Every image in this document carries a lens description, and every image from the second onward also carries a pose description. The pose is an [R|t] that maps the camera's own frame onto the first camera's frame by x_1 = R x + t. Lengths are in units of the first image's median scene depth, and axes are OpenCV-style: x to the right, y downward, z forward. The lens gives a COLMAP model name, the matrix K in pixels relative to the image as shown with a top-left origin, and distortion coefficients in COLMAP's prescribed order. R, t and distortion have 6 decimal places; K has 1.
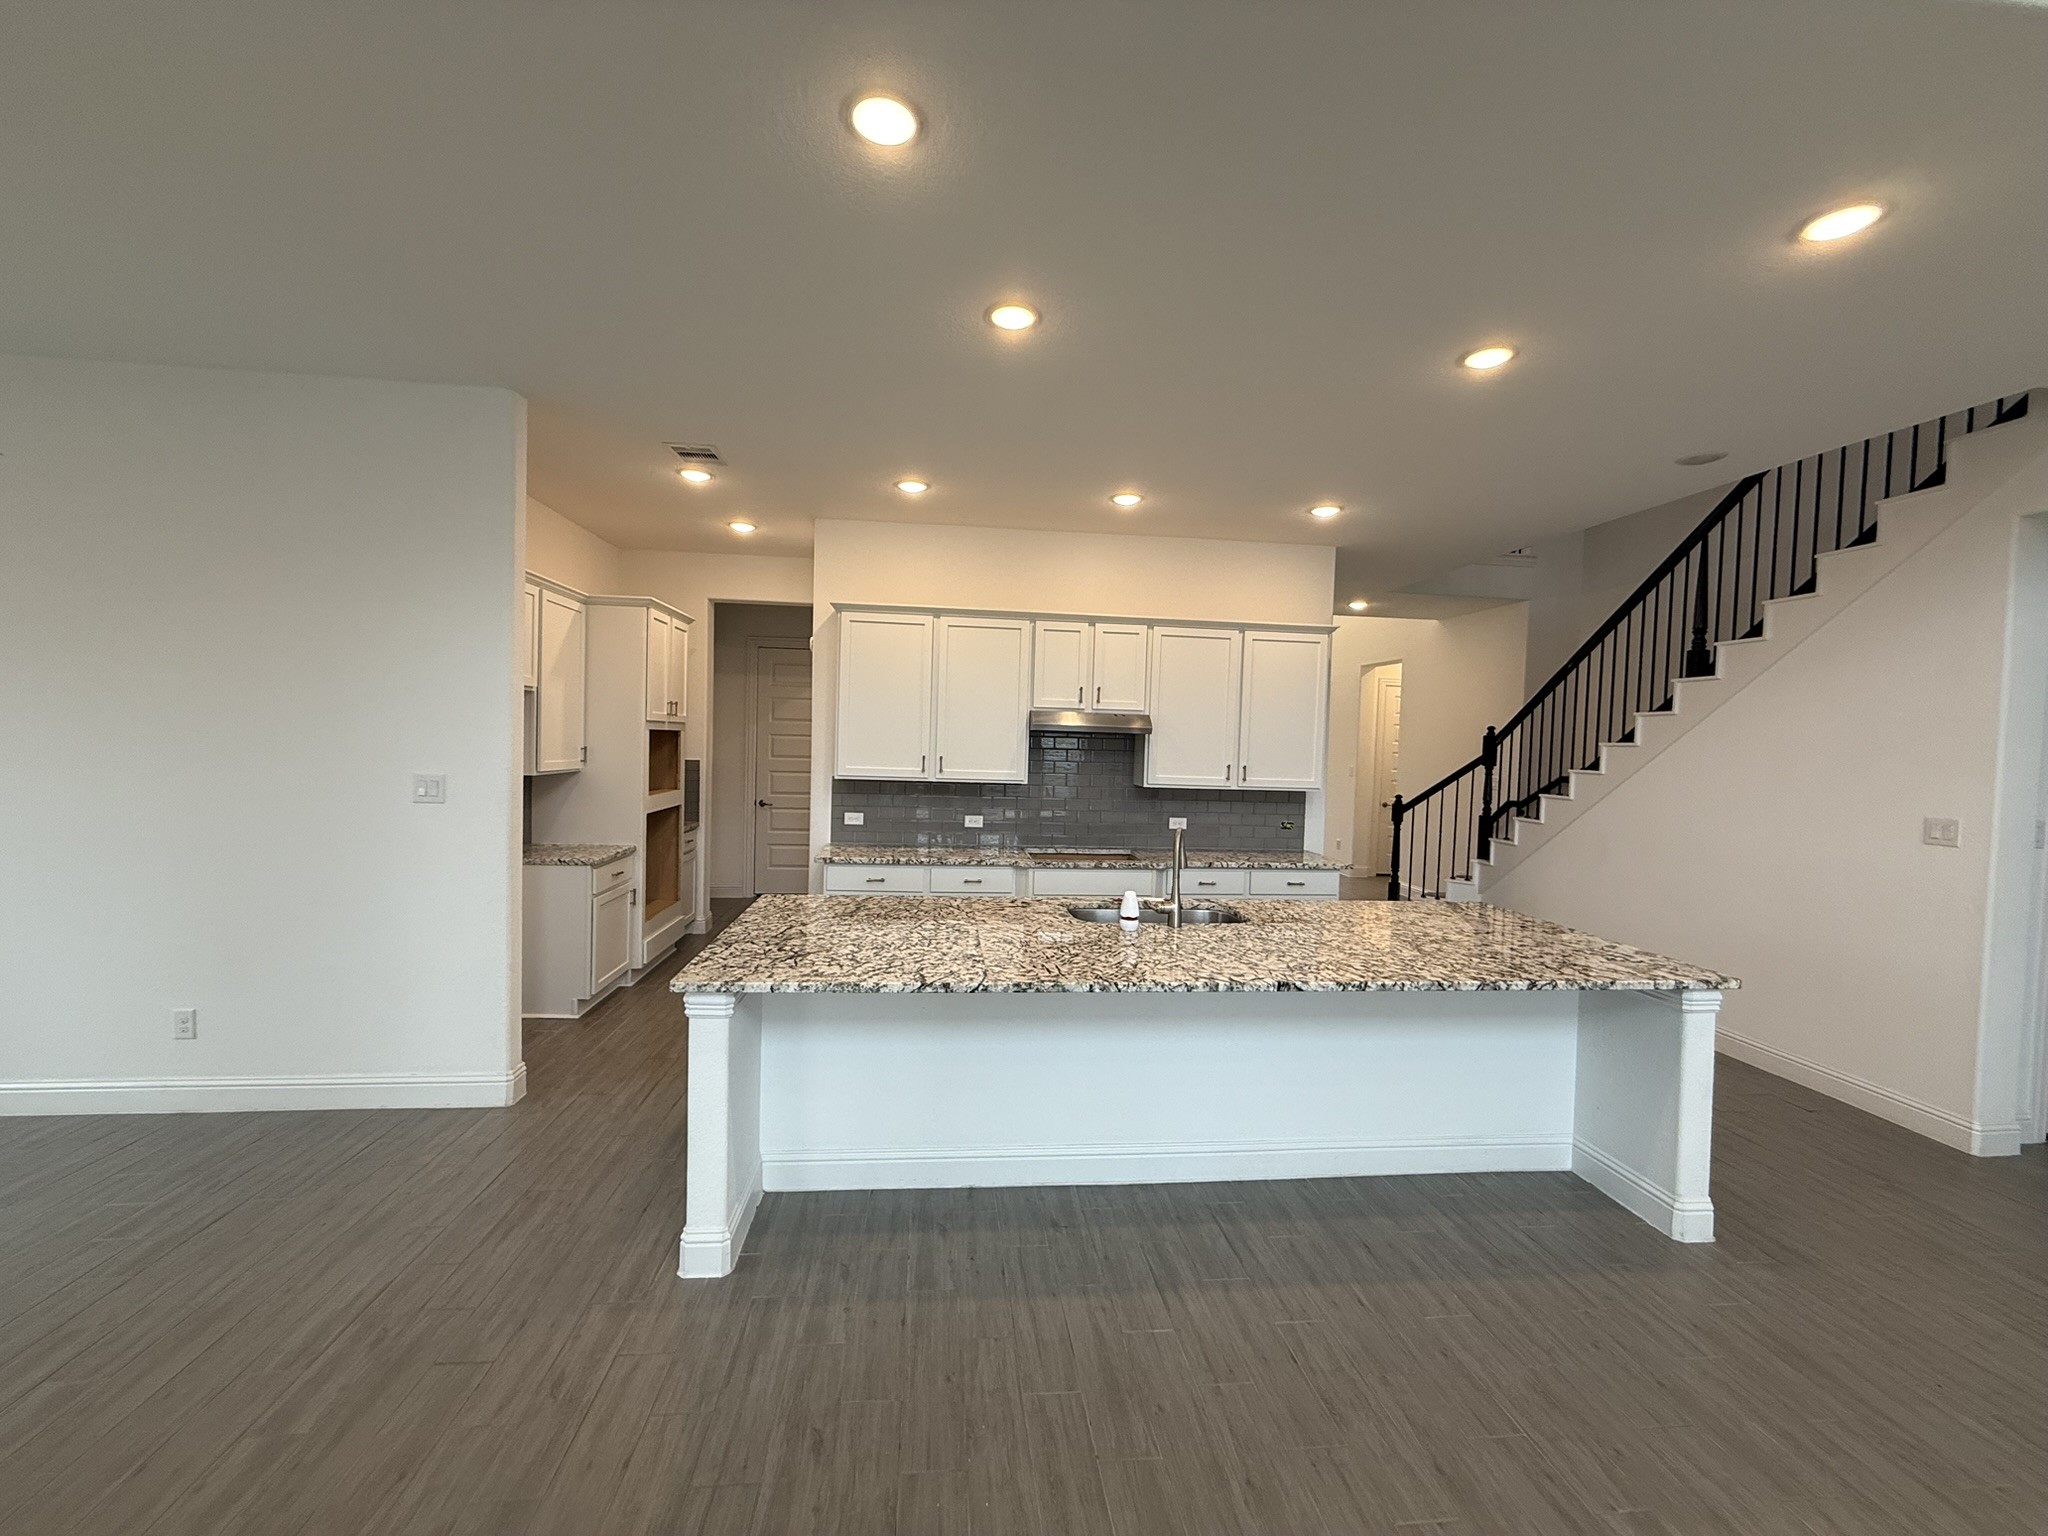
lens RADIAL K [[815.4, 0, 1017.9], [0, 815.4, 765.2], [0, 0, 1]] dist [0.000750, -0.000758]
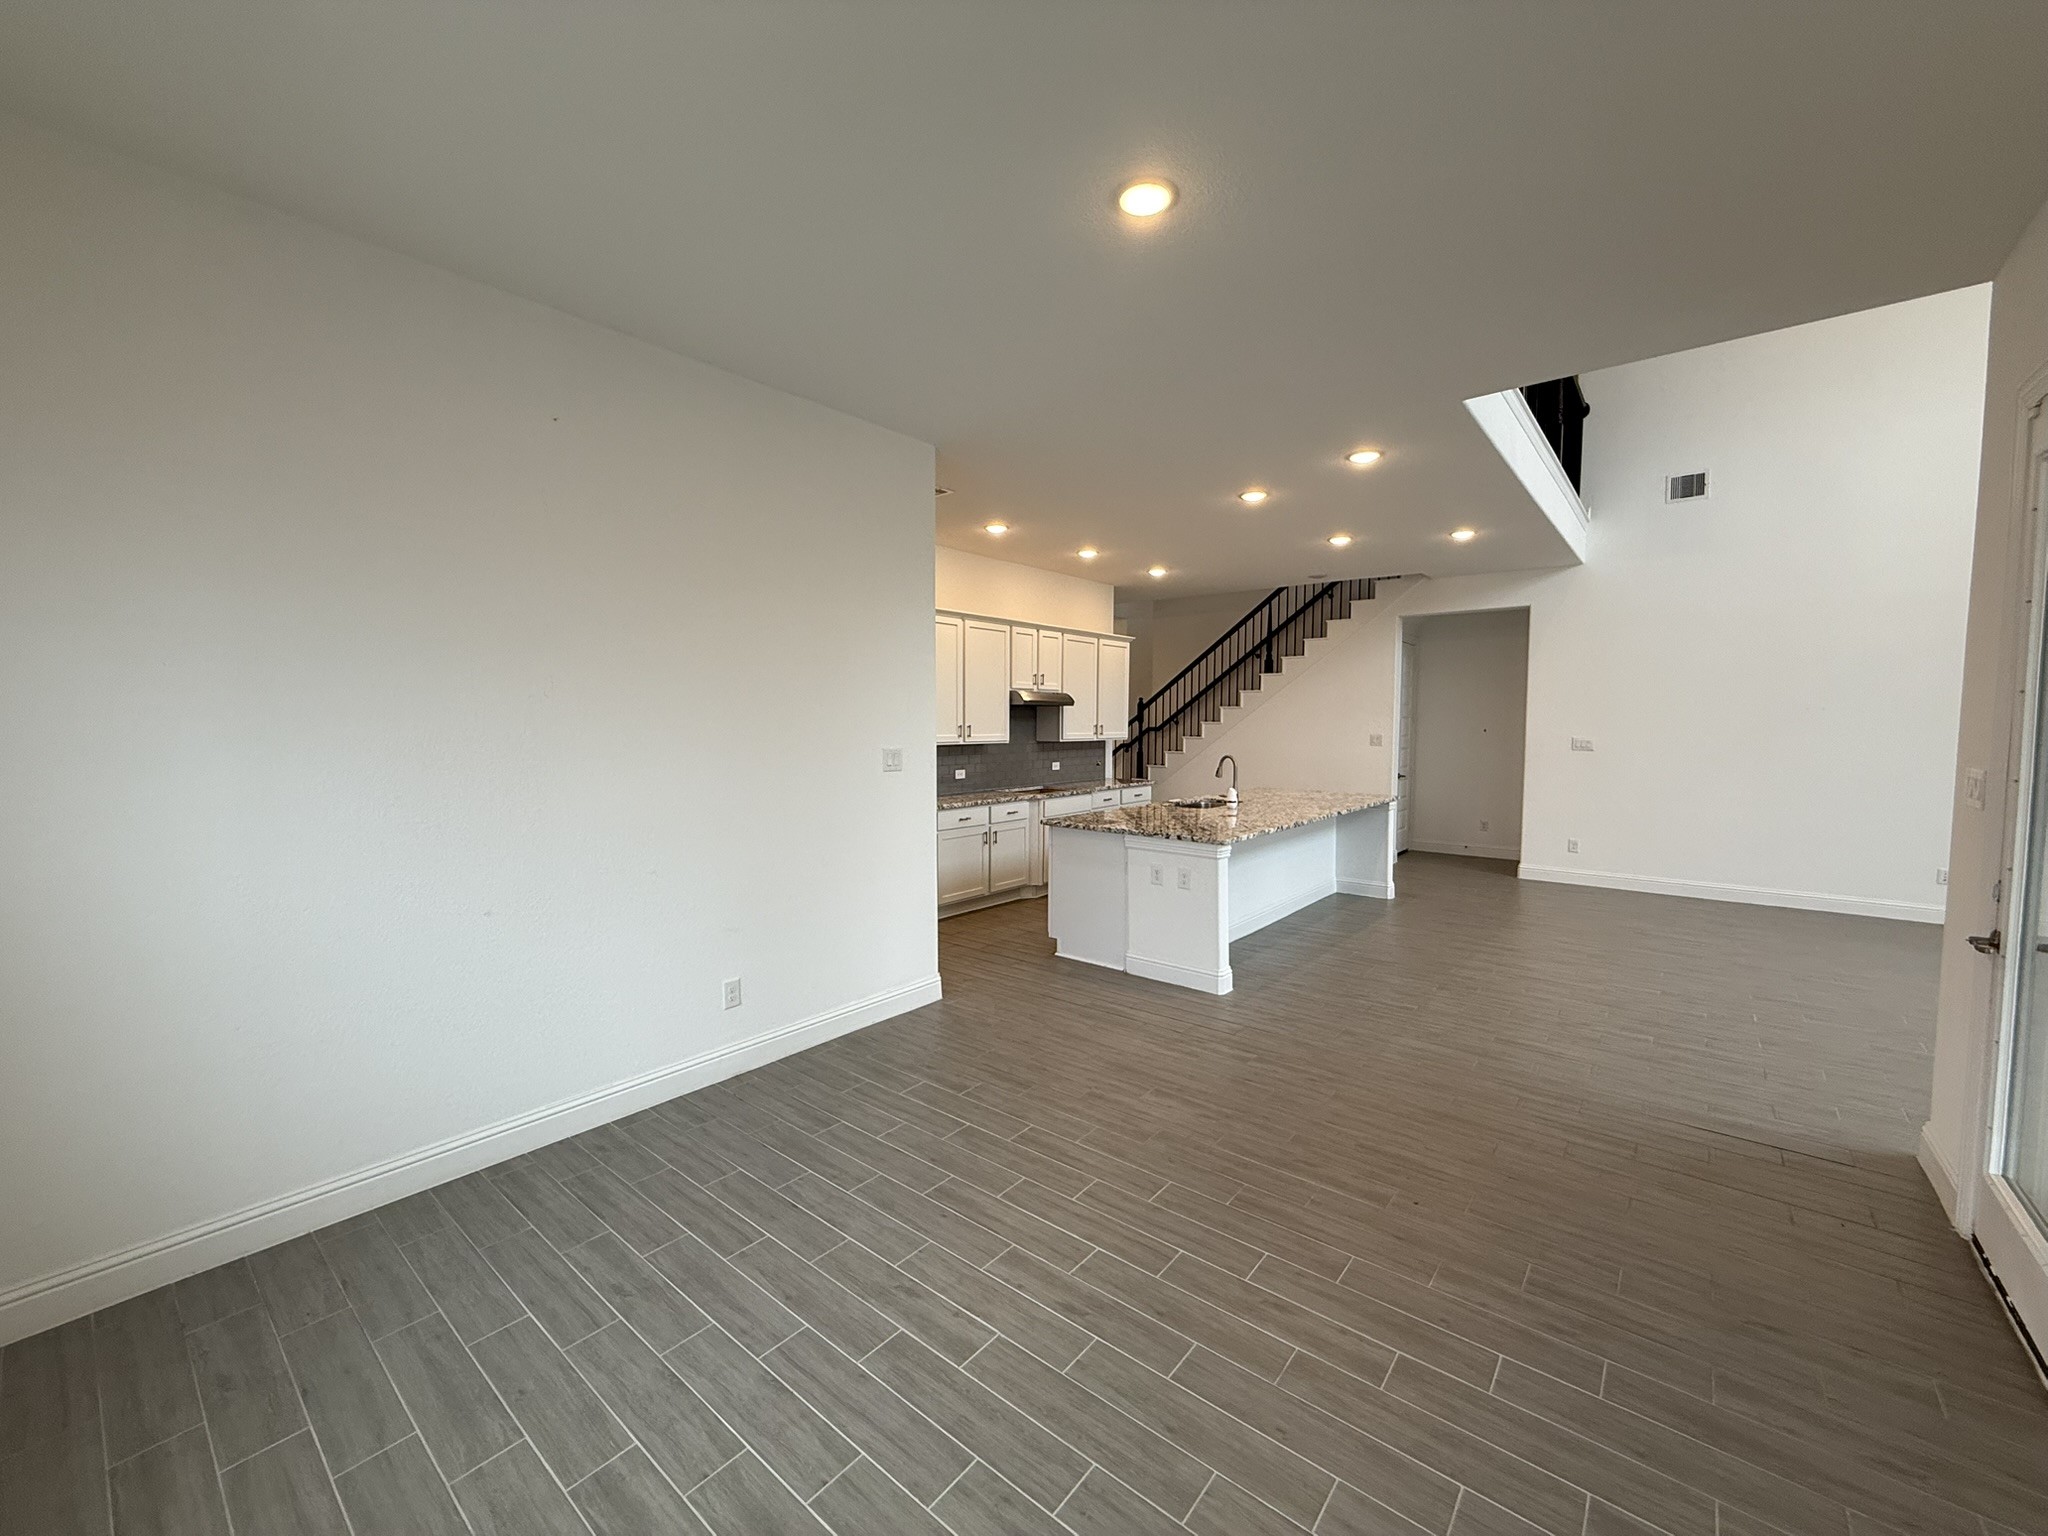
lens RADIAL K [[815.4, 0, 1020.0], [0, 815.4, 763.5], [0, 0, 1]] dist [0.000750, -0.000758]
pose [[0.714507, -0.065764, 0.696530, -0.967841], [0.040361, 0.997789, 0.052805, -0.015282], [-0.698463, -0.009617, 0.715582, -0.014210]]
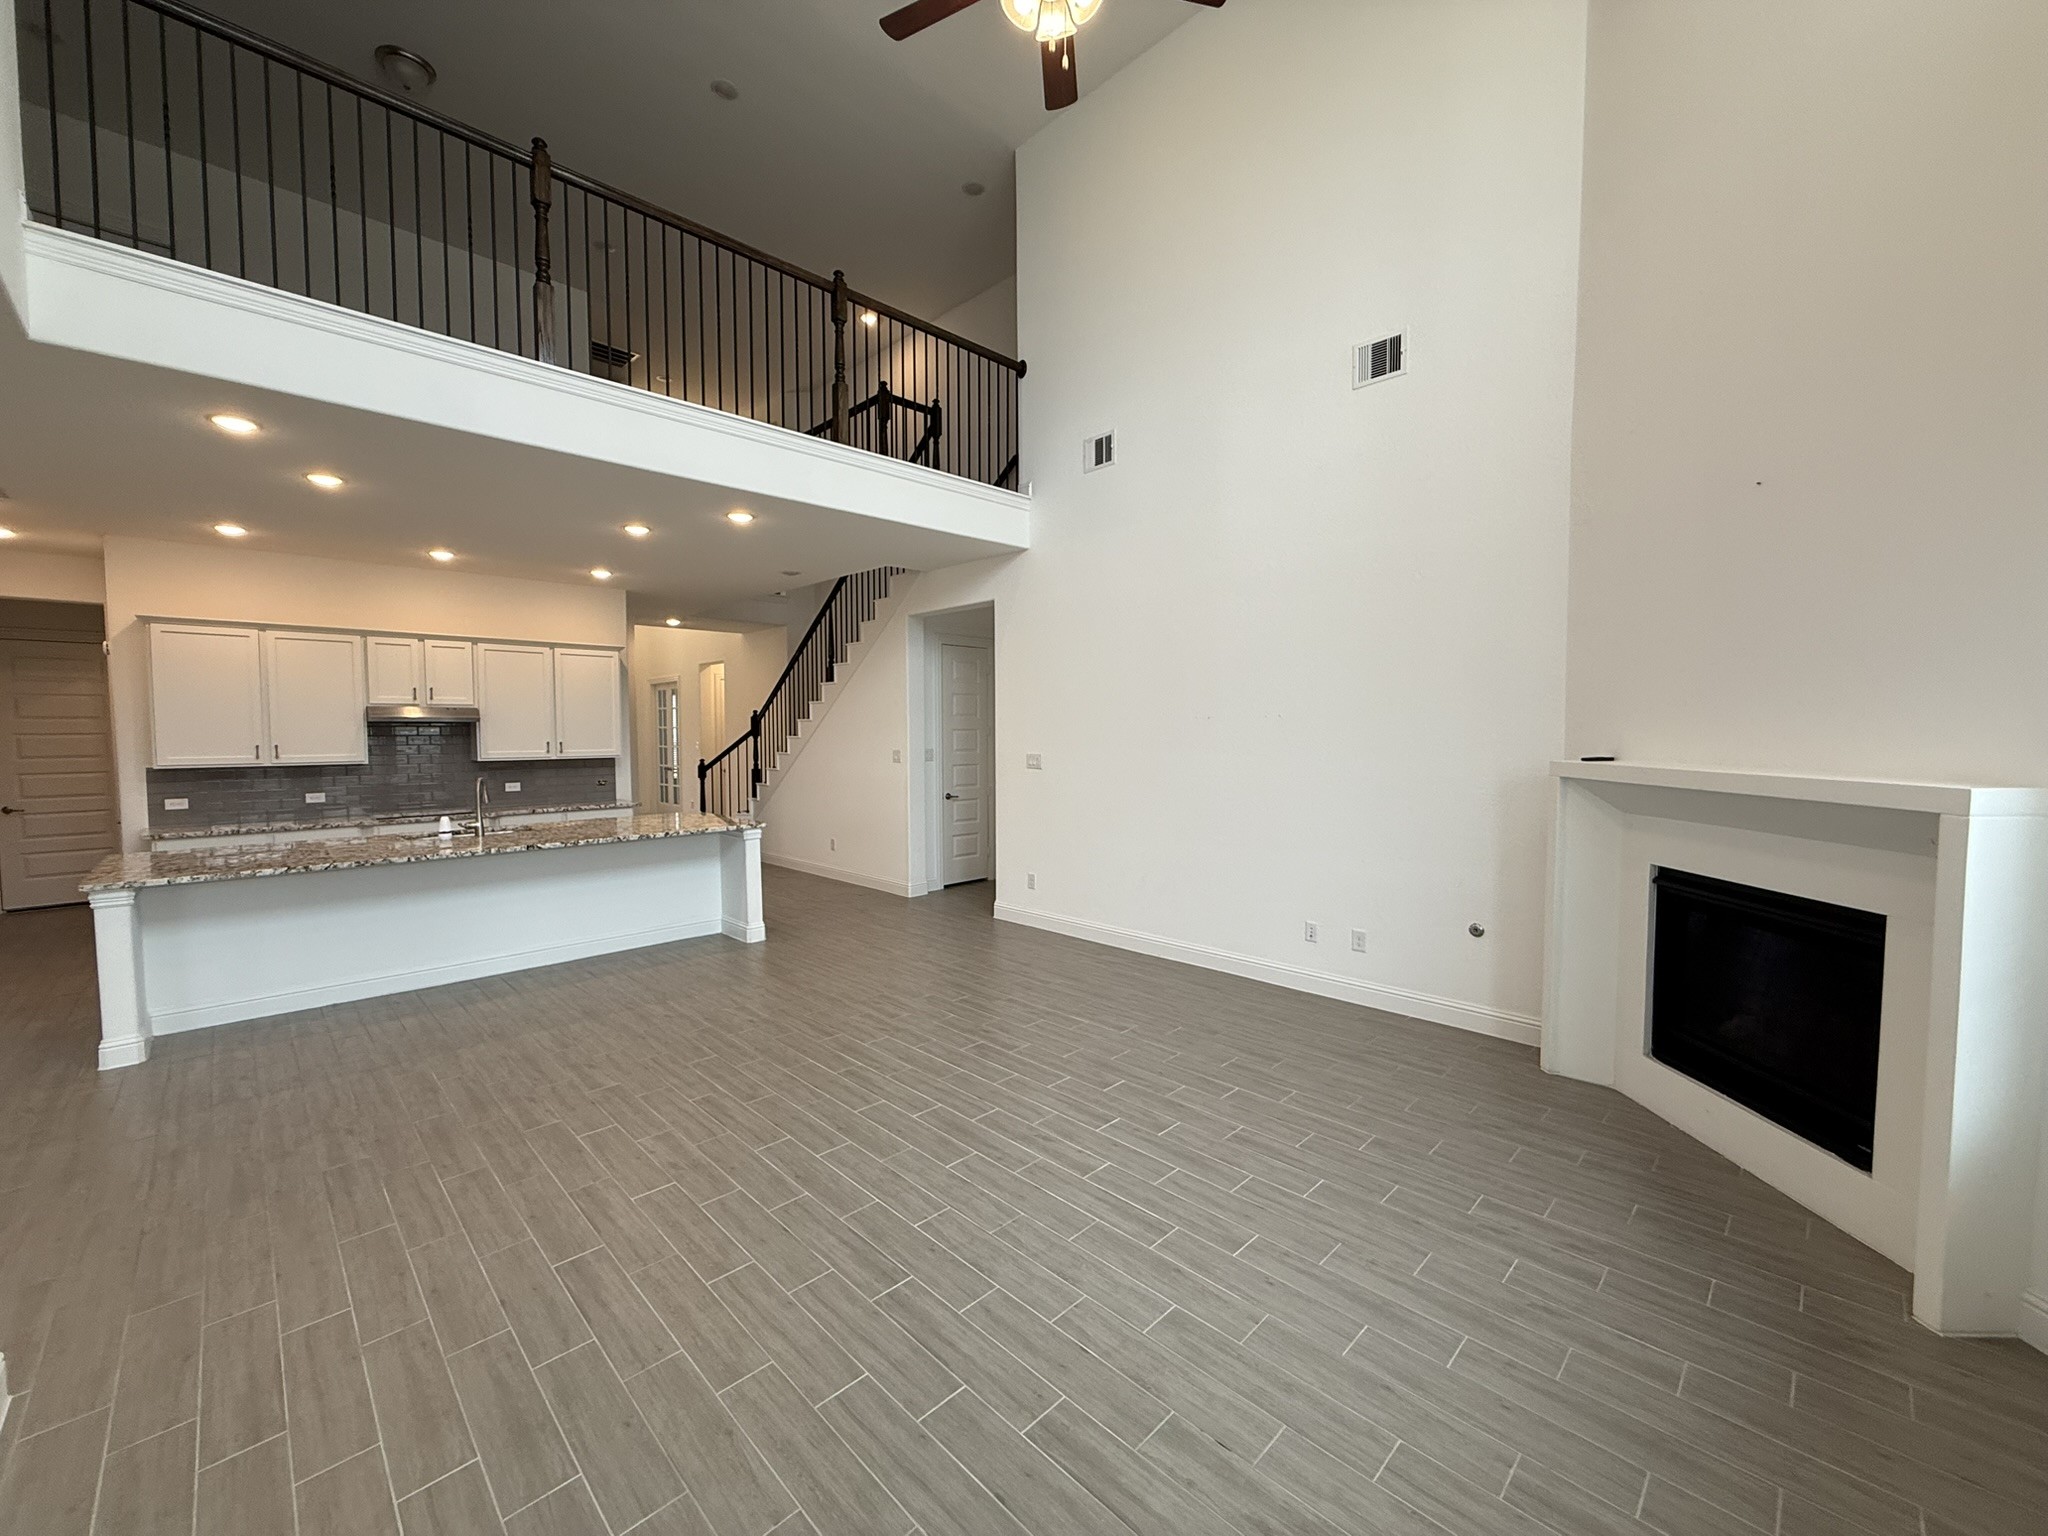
lens RADIAL K [[815.4, 0, 1017.0], [0, 815.4, 764.4], [0, 0, 1]] dist [0.000750, -0.000758]
pose [[0.785084, -0.060698, 0.616408, 0.022093], [0.048339, 0.998156, 0.036723, 0.026917], [-0.617500, 0.000966, 0.786570, -0.649523]]
